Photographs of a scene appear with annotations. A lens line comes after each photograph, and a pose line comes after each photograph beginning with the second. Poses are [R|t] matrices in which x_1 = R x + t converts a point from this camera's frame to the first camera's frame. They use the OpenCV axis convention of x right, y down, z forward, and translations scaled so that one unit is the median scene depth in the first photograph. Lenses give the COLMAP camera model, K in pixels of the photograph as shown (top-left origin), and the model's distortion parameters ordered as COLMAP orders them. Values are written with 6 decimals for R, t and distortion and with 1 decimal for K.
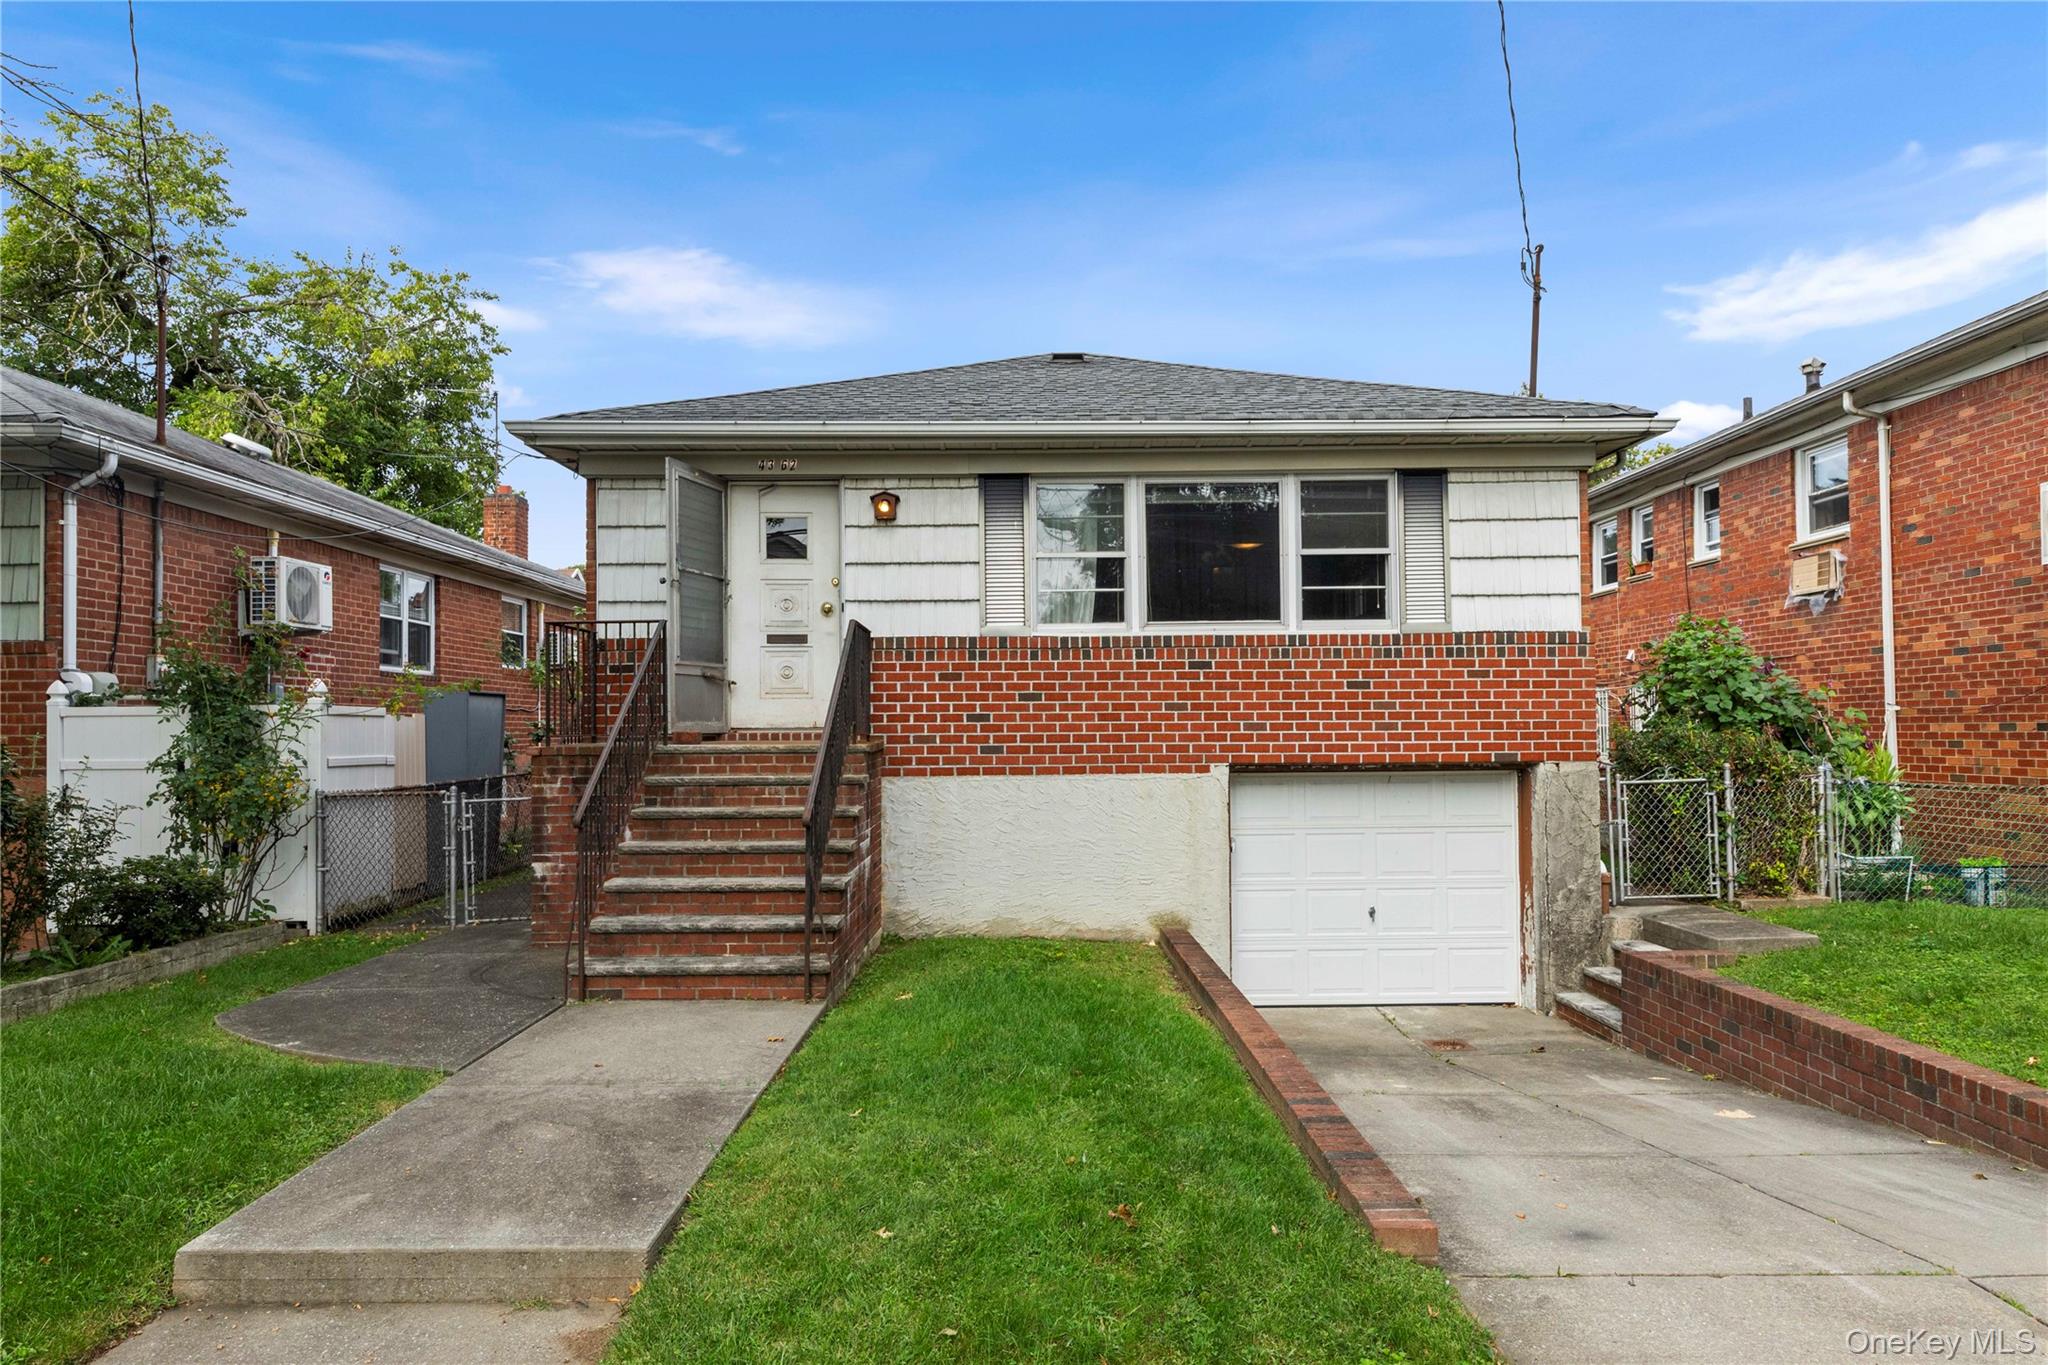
lens RADIAL K [[1257.7, 0, 1022.8], [0, 1257.7, 692.7], [0, 0, 1]] dist [0.004959, -0.000391]
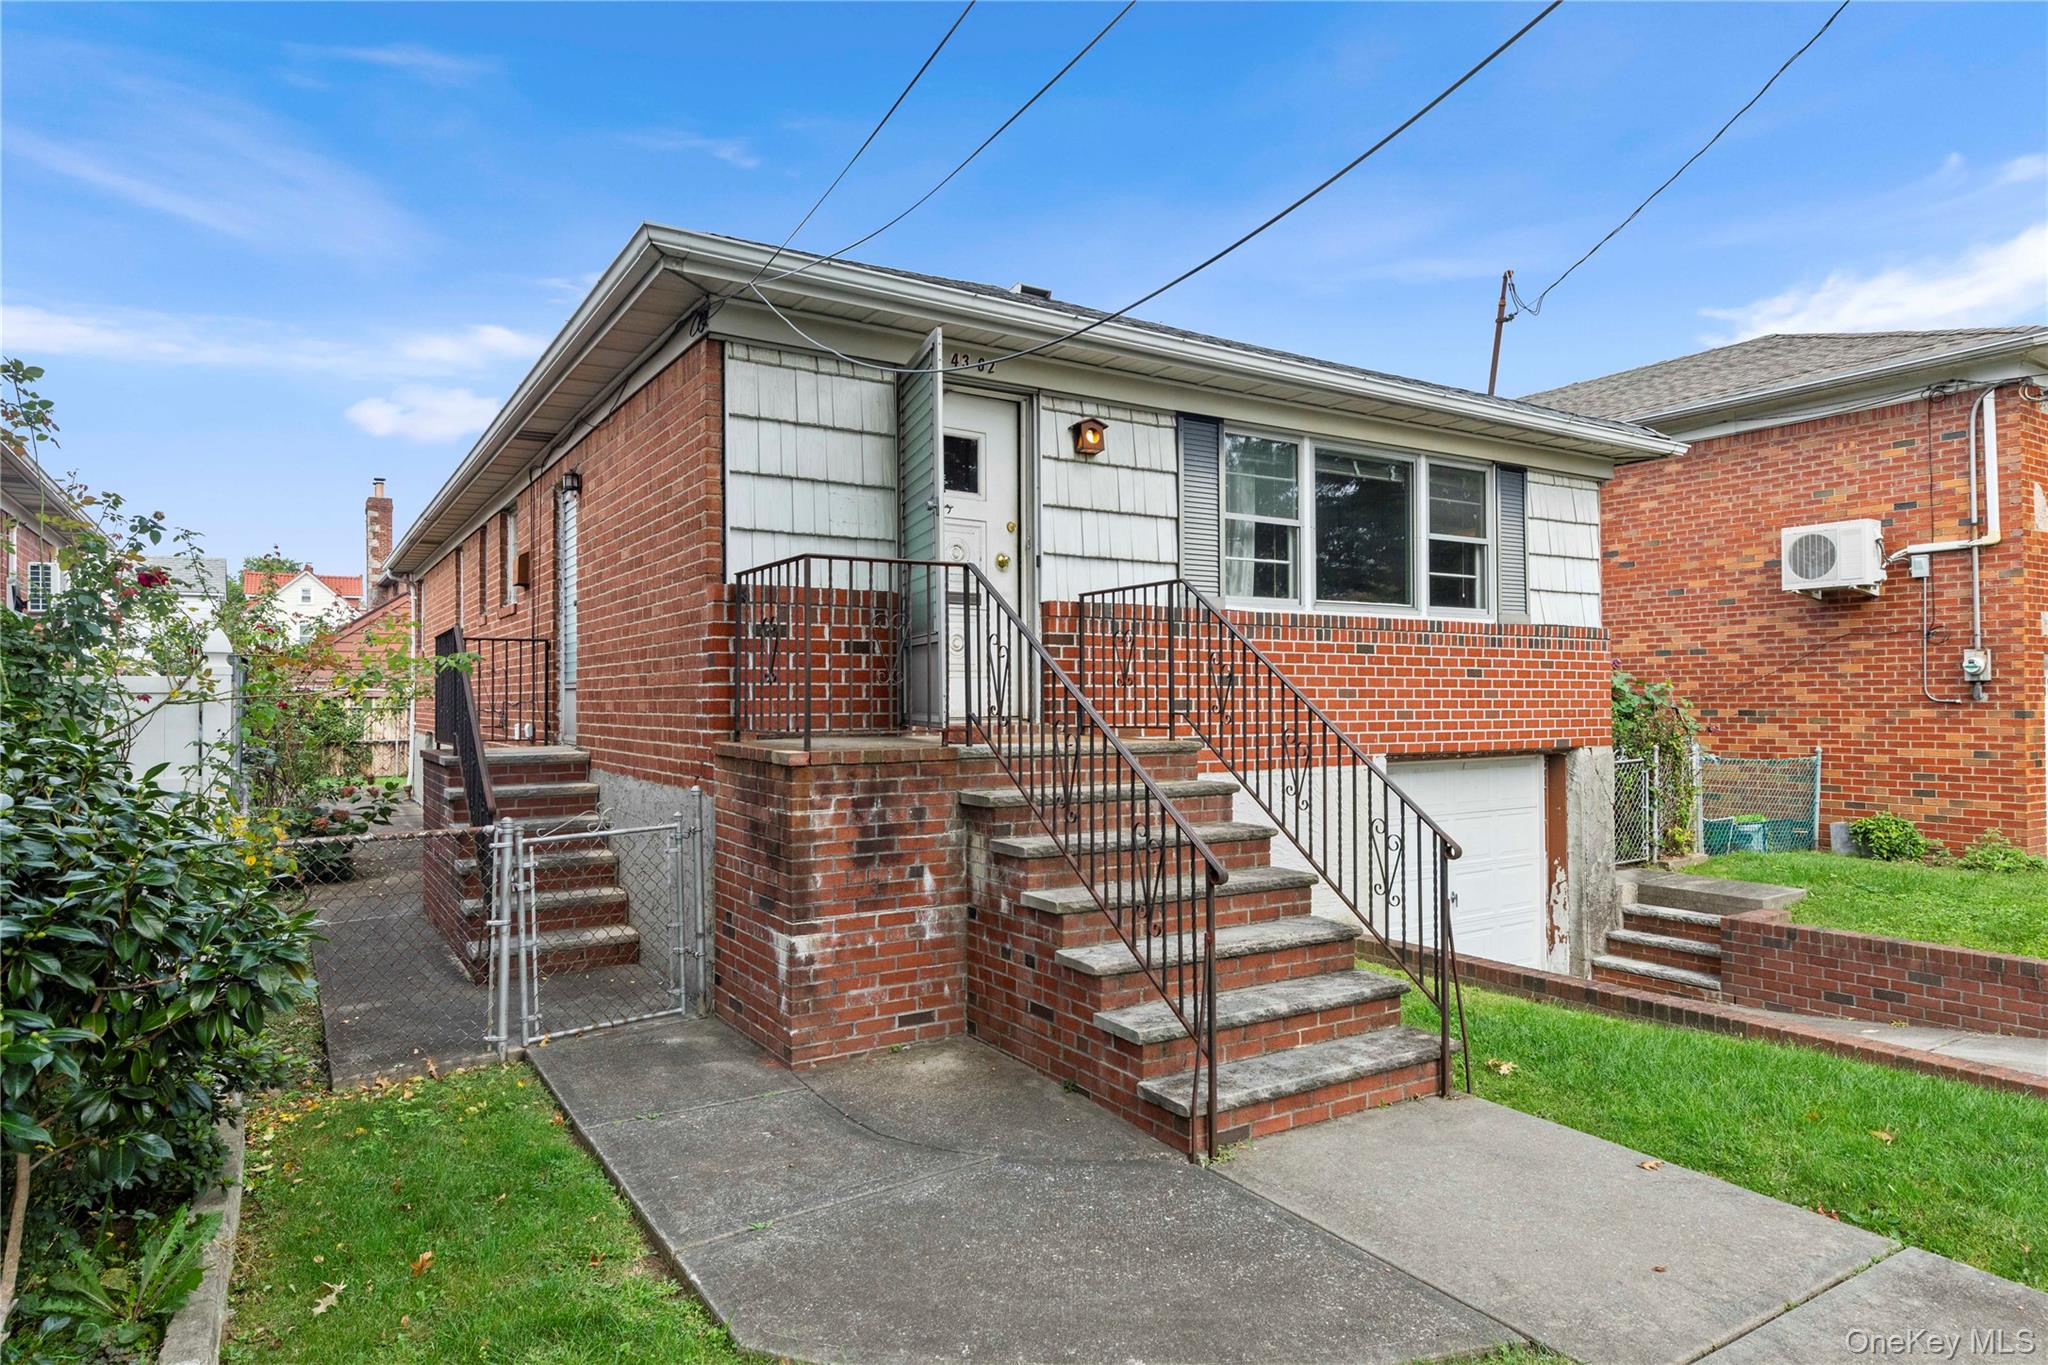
lens RADIAL K [[1187.5, 0, 1025.7], [0, 1187.5, 682.9], [0, 0, 1]] dist [0.002552, 0.001463]
pose [[0.843945, 0.013029, 0.536271, -0.536209], [-0.019219, 0.999798, 0.005955, 0.002824], [-0.536085, -0.015332, 0.844025, 0.387823]]
